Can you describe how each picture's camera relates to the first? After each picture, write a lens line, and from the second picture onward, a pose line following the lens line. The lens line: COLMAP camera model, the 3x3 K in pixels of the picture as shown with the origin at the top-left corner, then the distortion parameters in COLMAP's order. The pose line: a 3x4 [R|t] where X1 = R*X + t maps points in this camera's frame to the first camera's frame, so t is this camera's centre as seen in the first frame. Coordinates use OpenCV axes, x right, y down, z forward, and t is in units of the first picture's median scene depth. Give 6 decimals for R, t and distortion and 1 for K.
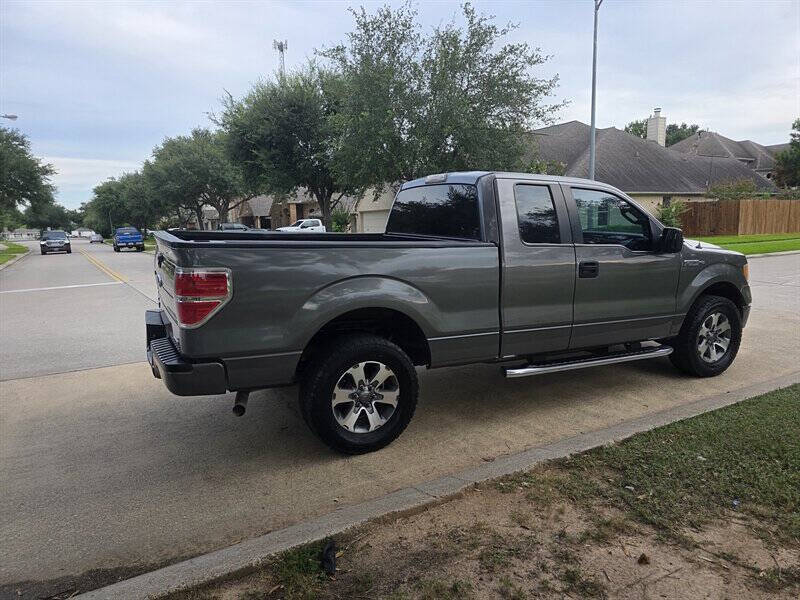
lens RADIAL K [[543.9, 0, 397.9], [0, 543.9, 314.8], [0, 0, 1]] dist [0.064275, -0.064684]
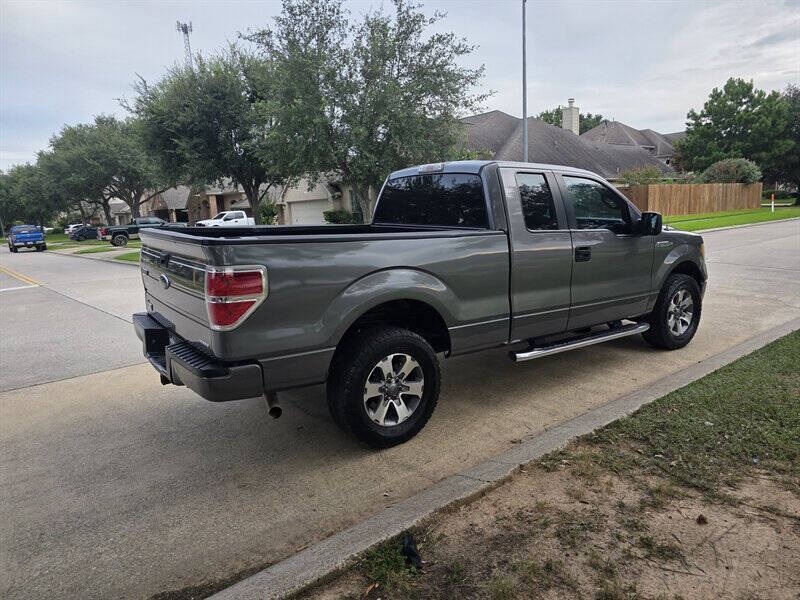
lens RADIAL K [[544.4, 0, 404.6], [0, 544.4, 314.0], [0, 0, 1]] dist [0.066350, -0.068589]
pose [[0.987394, -0.051022, 0.149835, -0.153080], [0.048437, 0.998609, 0.020850, -0.005881], [-0.150690, -0.013329, 0.988491, 0.012628]]
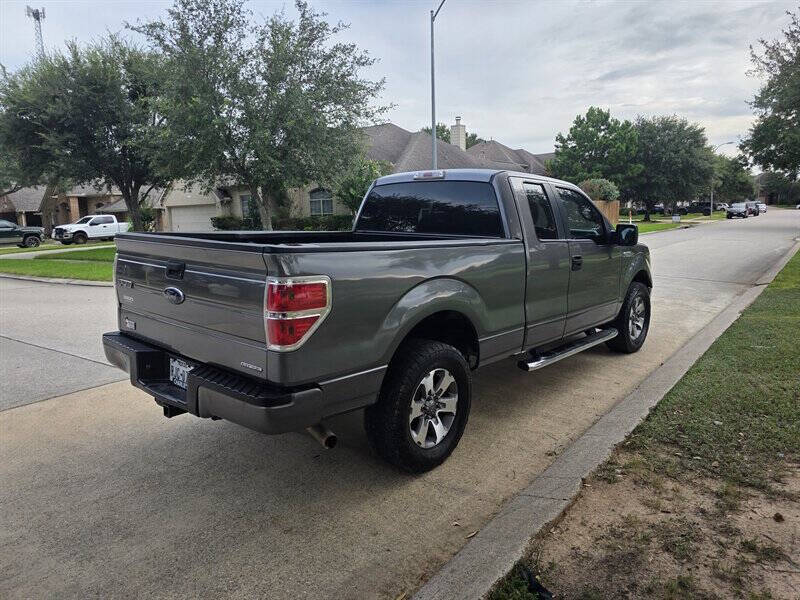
lens RADIAL K [[546.8, 0, 408.6], [0, 546.8, 300.4], [0, 0, 1]] dist [0.060234, -0.063063]
pose [[0.927494, -0.058504, 0.369233, -0.365042], [0.065830, 0.997804, -0.007263, -0.023271], [-0.367997, 0.031043, 0.929309, 0.119313]]
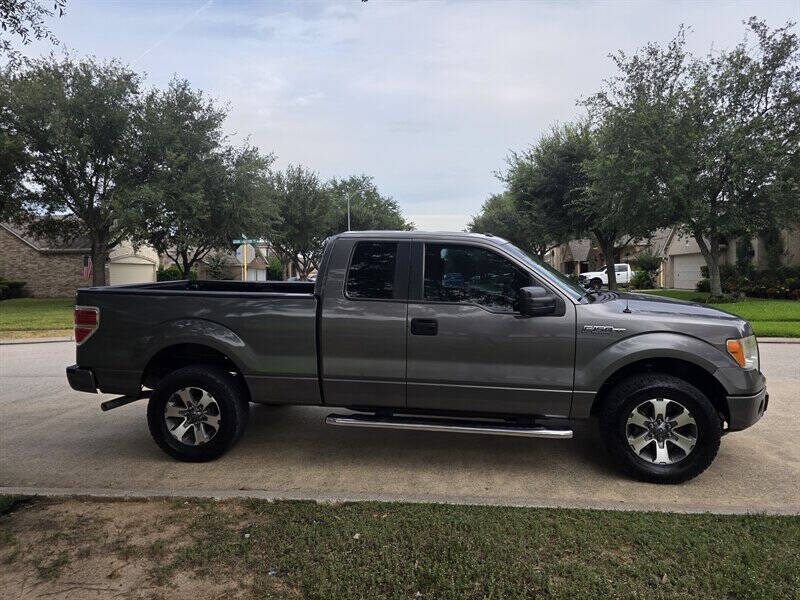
lens RADIAL K [[543.9, 0, 397.9], [0, 543.9, 314.8], [0, 0, 1]] dist [0.064275, -0.064684]
pose [[0.803356, 0.053173, -0.593120, 0.885010], [-0.099841, 0.993934, -0.046125, -0.056572], [0.587069, 0.096272, 0.803792, 0.208648]]
